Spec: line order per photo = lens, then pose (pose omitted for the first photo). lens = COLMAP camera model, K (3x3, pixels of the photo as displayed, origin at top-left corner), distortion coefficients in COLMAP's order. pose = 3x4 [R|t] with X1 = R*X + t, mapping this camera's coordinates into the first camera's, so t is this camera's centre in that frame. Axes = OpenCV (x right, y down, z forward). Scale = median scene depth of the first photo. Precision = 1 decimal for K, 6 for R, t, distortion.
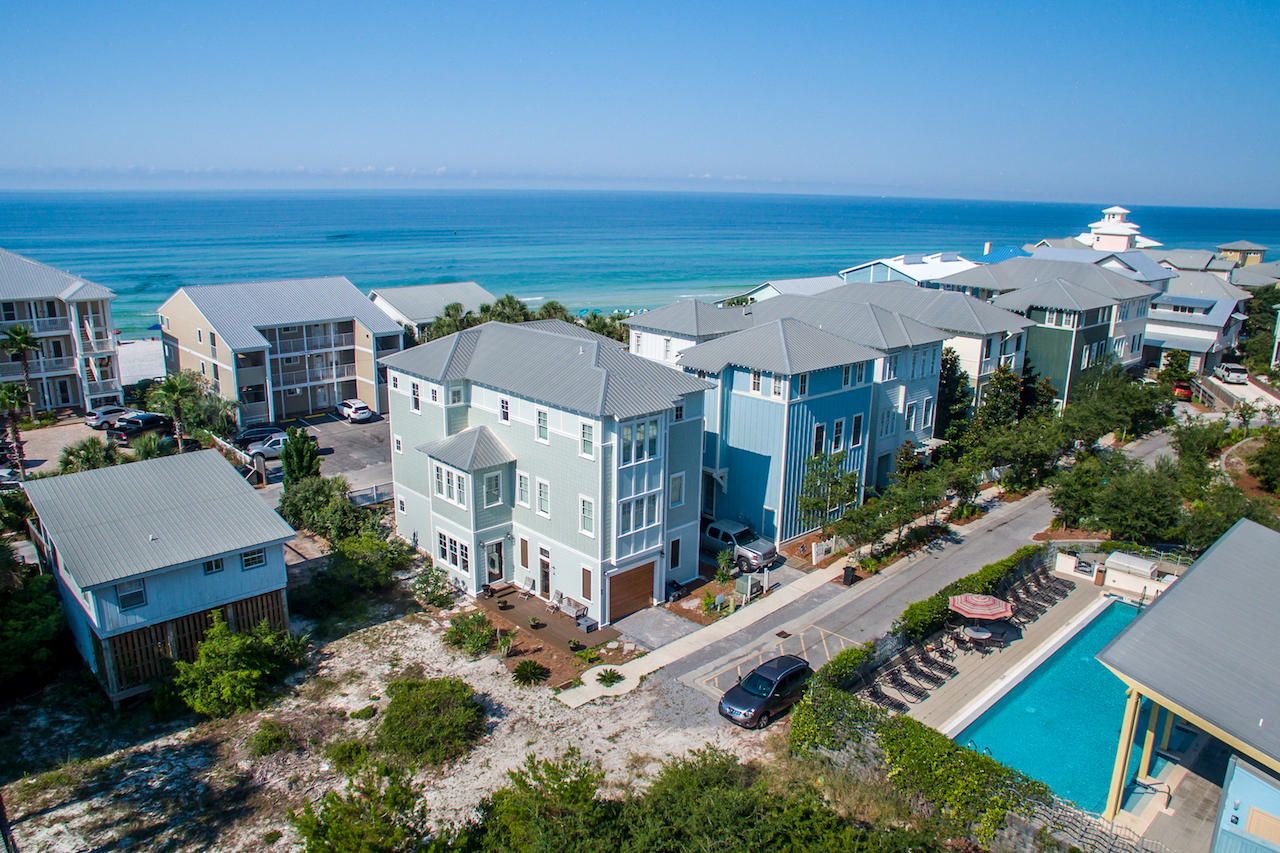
lens RADIAL K [[909.5, 0, 640.0], [0, 909.5, 426.5], [0, 0, 1]] dist [-0.133131, 0.098919]
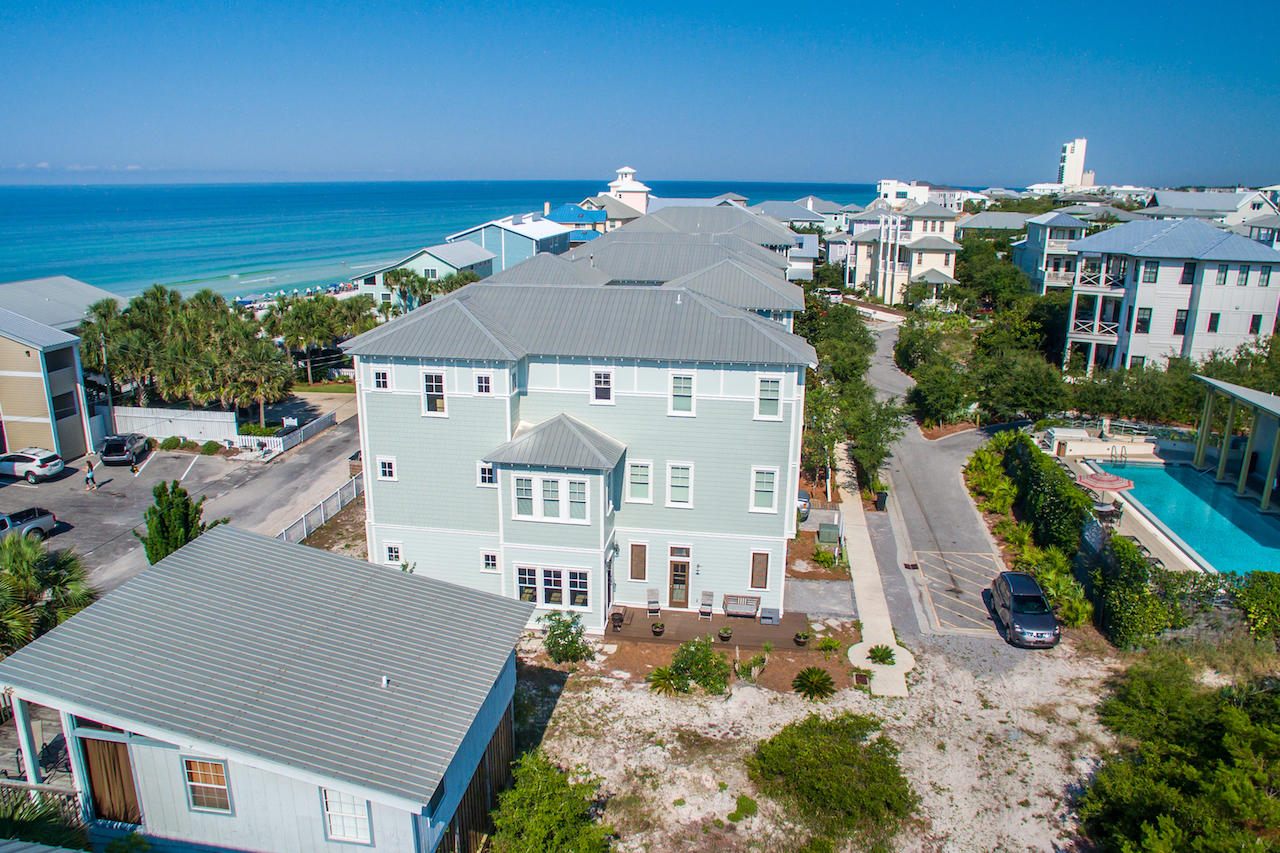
lens RADIAL K [[901.3, 0, 621.0], [0, 901.3, 425.9], [0, 0, 1]] dist [-0.127077, 0.091530]
pose [[0.794248, -0.171889, 0.582773, -0.579031], [0.161081, 0.984397, 0.070815, -0.035875], [-0.585852, 0.037629, 0.809544, 0.365133]]
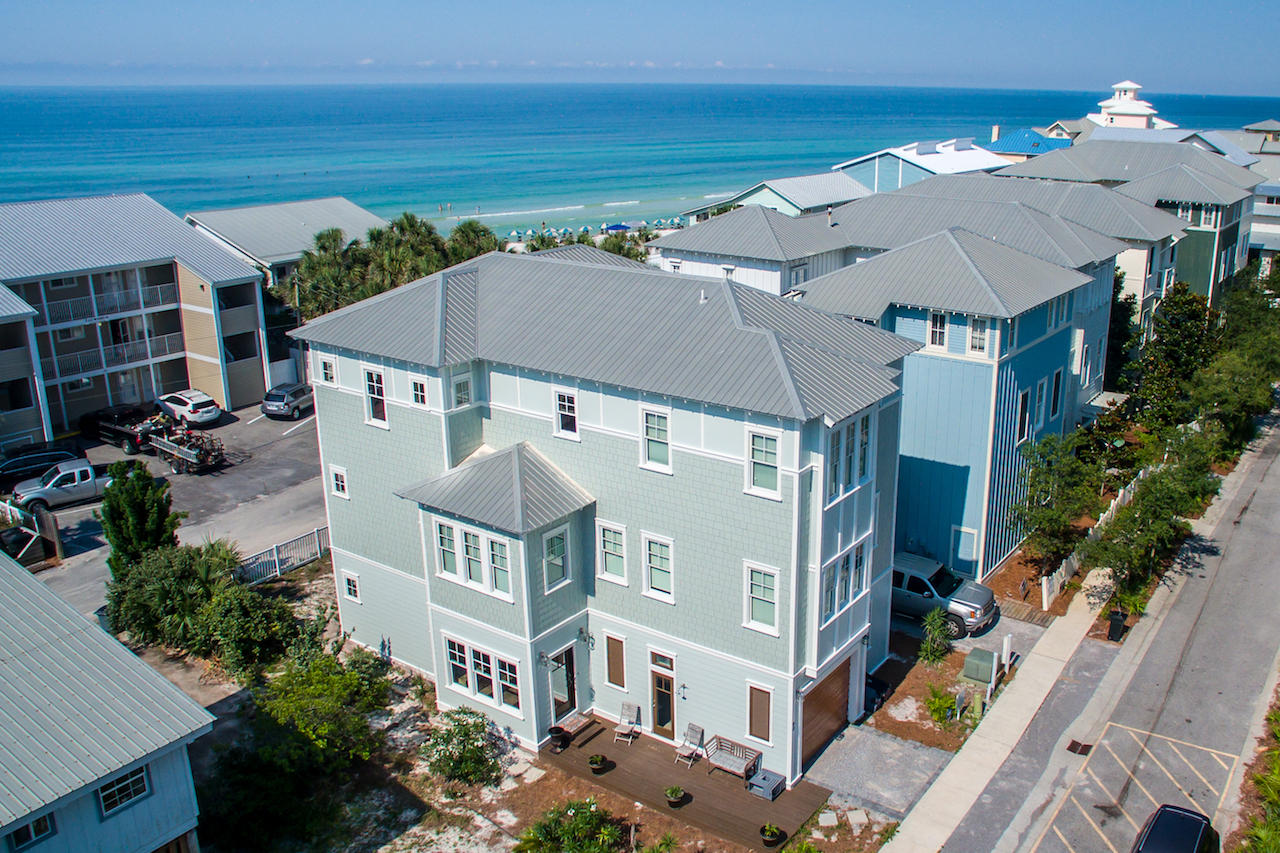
lens RADIAL K [[1094.4, 0, 759.0], [0, 1094.4, 404.6], [0, 0, 1]] dist [-0.131717, 0.107118]
pose [[0.968542, -0.075358, 0.237167, -0.189325], [0.067137, 0.996835, 0.042566, -0.042820], [-0.239624, -0.025304, 0.970536, 0.325329]]
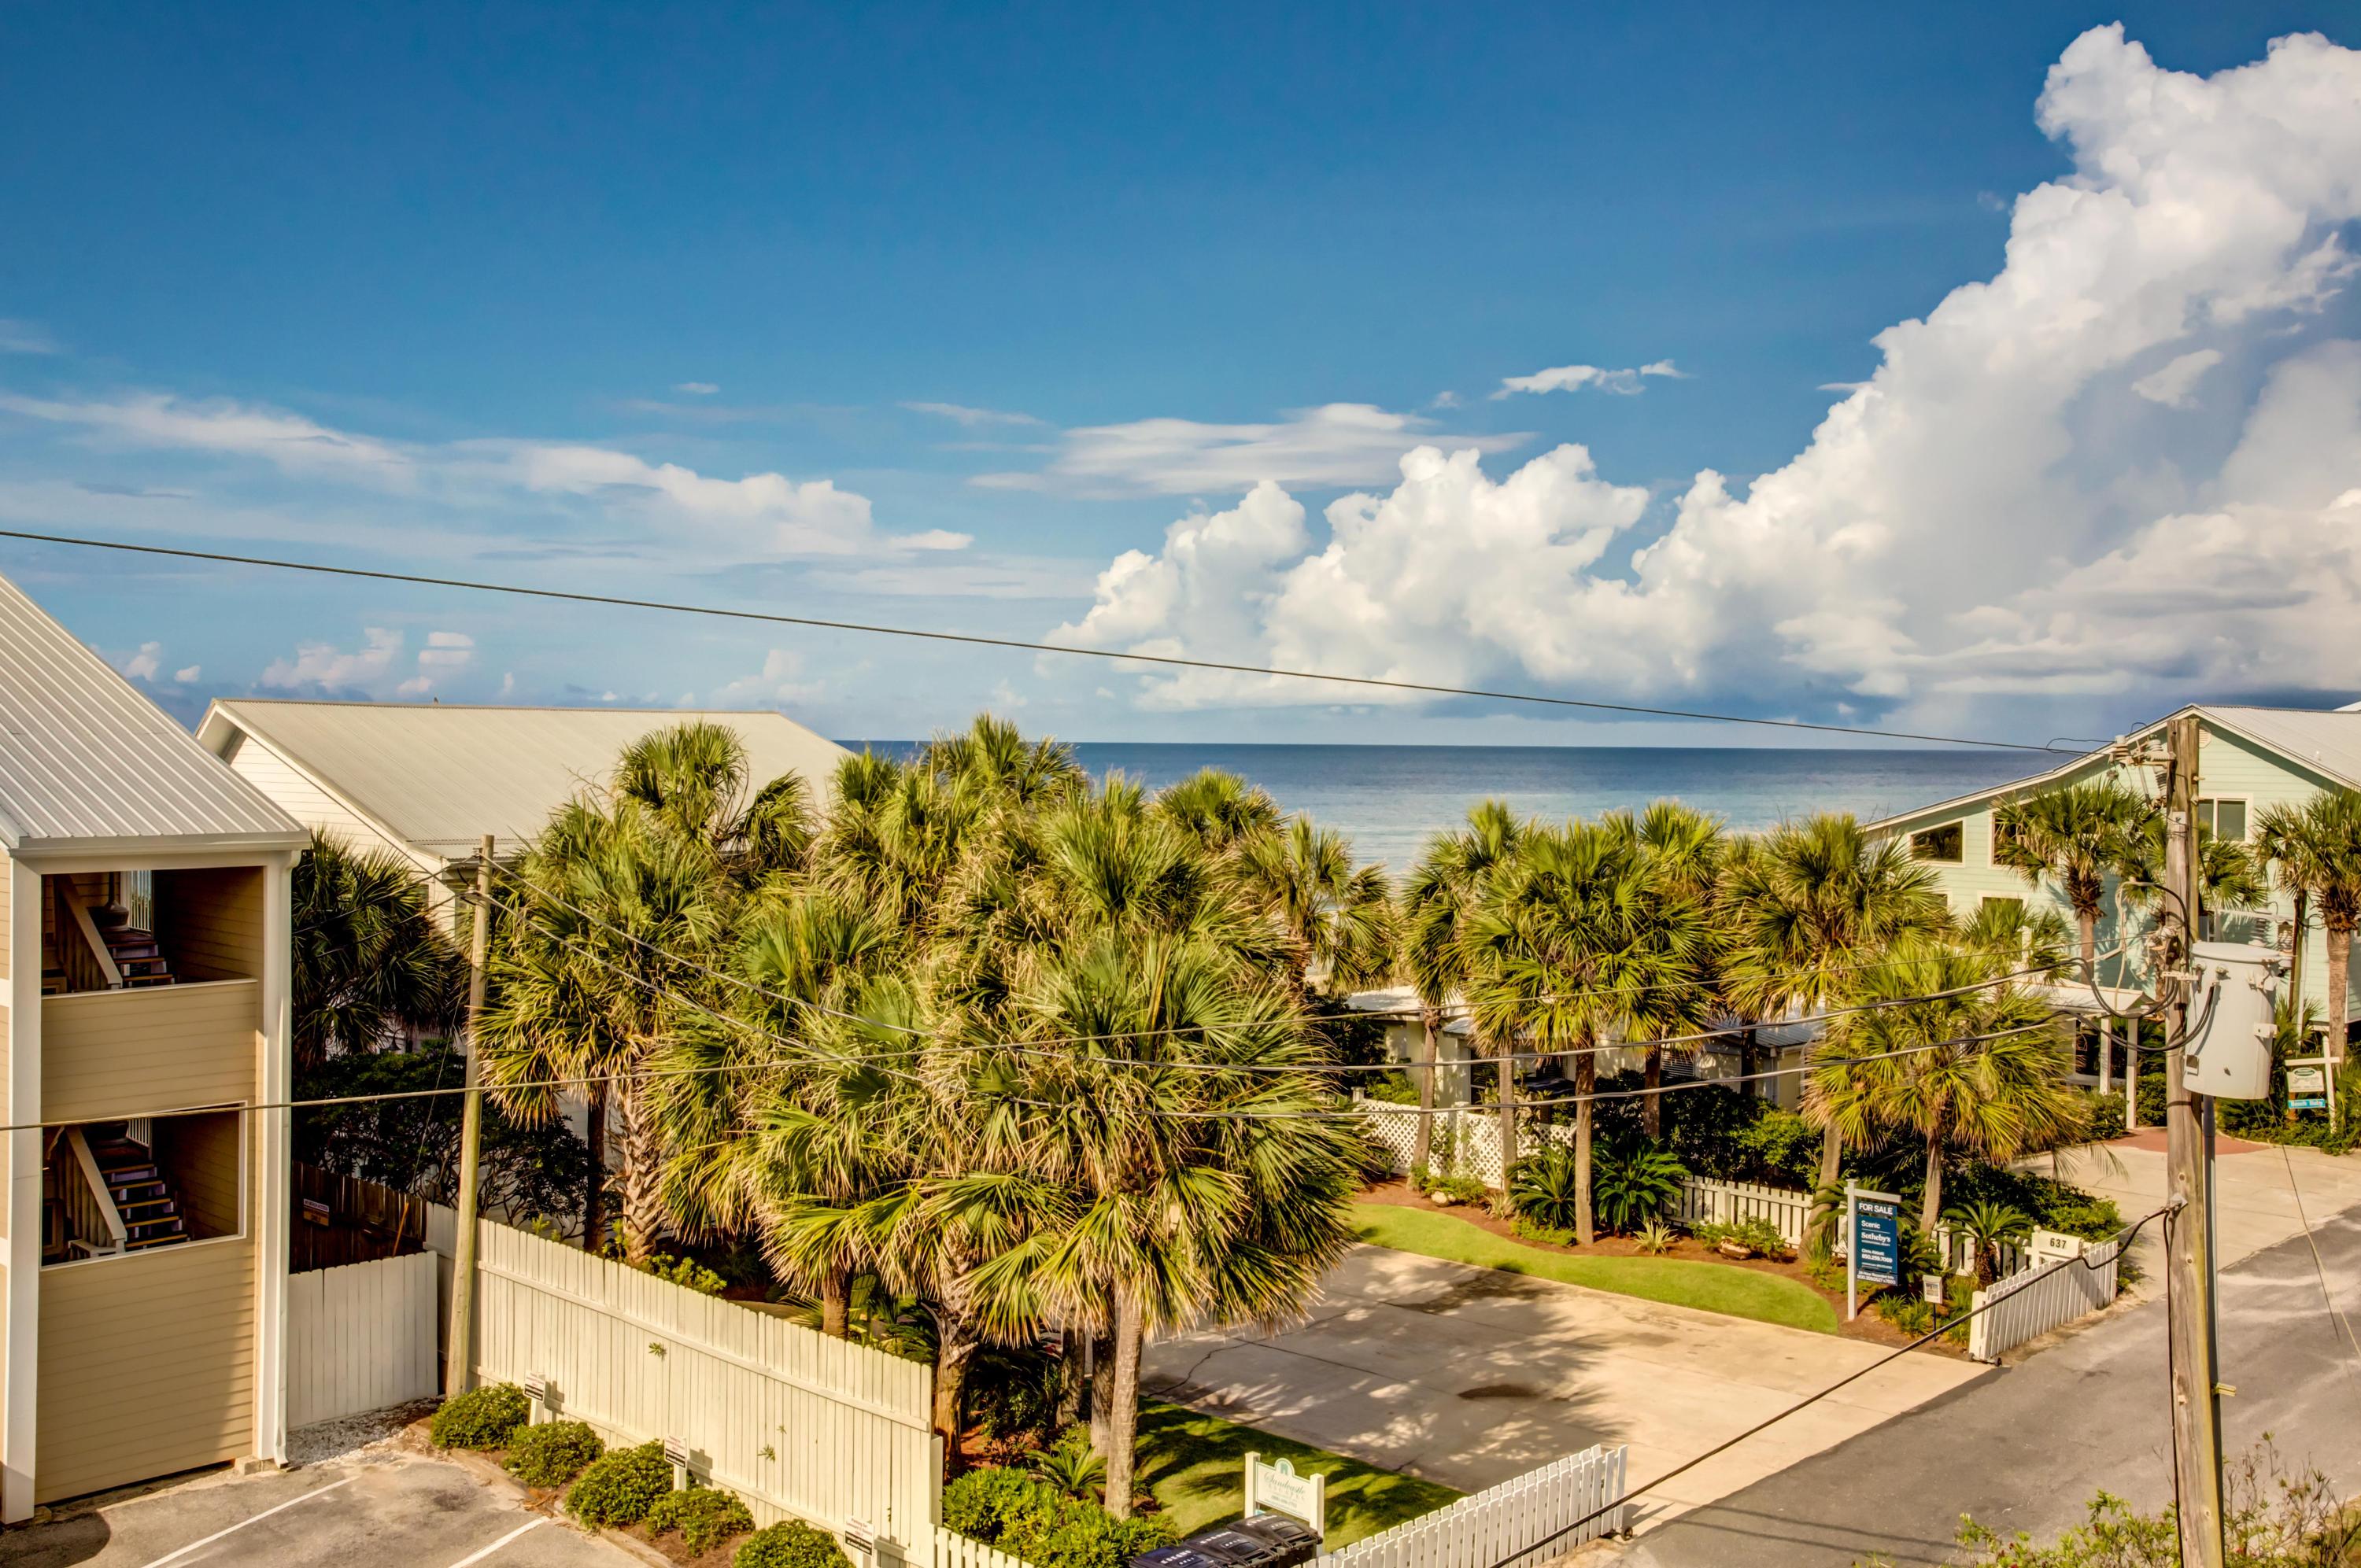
lens RADIAL K [[2150.4, 0, 1180.5], [0, 2150.4, 784.0], [0, 0, 1]] dist [0.045540, 0.003791]
pose [[0.999178, -0.005237, 0.040189, -0.254476], [0.014589, 0.971620, -0.236098, -0.065020], [-0.037812, 0.236490, 0.970898, 1.192965]]
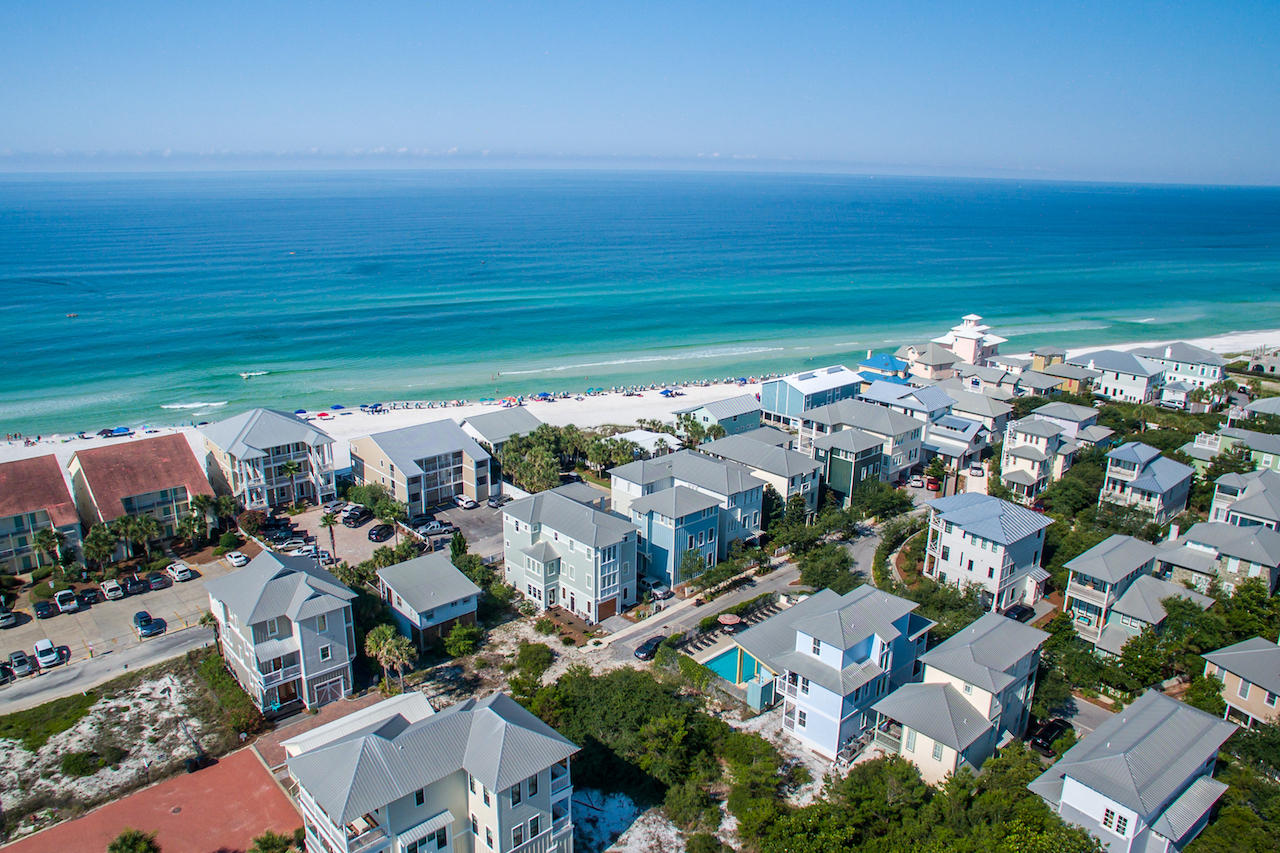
lens RADIAL K [[909.5, 0, 640.0], [0, 909.5, 426.5], [0, 0, 1]] dist [-0.133131, 0.098919]
pose [[0.999938, 0.000311, -0.011170, 0.105778], [-0.000003, 0.999620, 0.027552, -0.379709], [0.011175, -0.027550, 0.999558, -1.438031]]
